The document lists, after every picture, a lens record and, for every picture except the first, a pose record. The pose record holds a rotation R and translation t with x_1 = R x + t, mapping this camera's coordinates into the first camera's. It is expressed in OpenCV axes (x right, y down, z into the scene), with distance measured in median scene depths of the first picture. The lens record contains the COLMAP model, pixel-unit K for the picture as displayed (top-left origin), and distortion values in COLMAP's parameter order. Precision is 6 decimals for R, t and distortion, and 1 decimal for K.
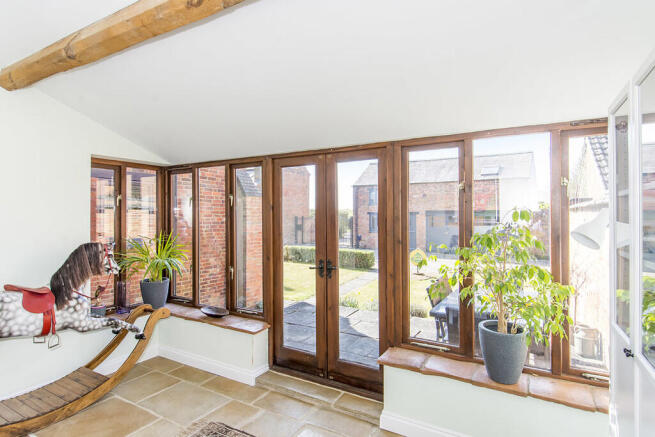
lens RADIAL K [[348.8, 0, 327.5], [0, 348.8, 218.5], [0, 0, 1]] dist [-0.000062, -0.000243]
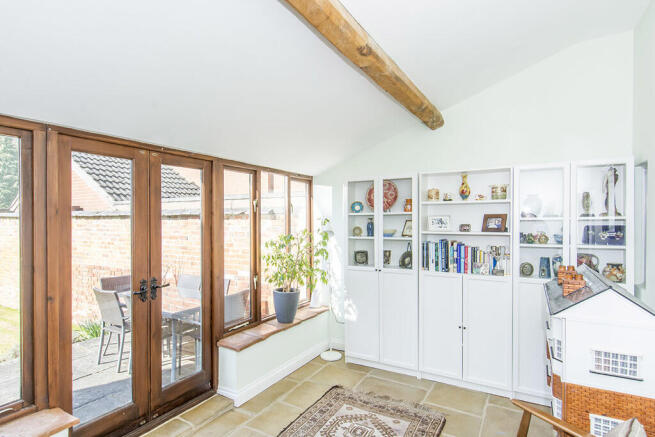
lens RADIAL K [[348.8, 0, 327.5], [0, 348.8, 218.5], [0, 0, 1]] dist [-0.000062, -0.000243]
pose [[-0.004924, 0.000480, 0.999988, -0.897089], [0.003680, 0.999993, -0.000461, -0.022896], [-0.999981, 0.003678, -0.004926, 0.624243]]
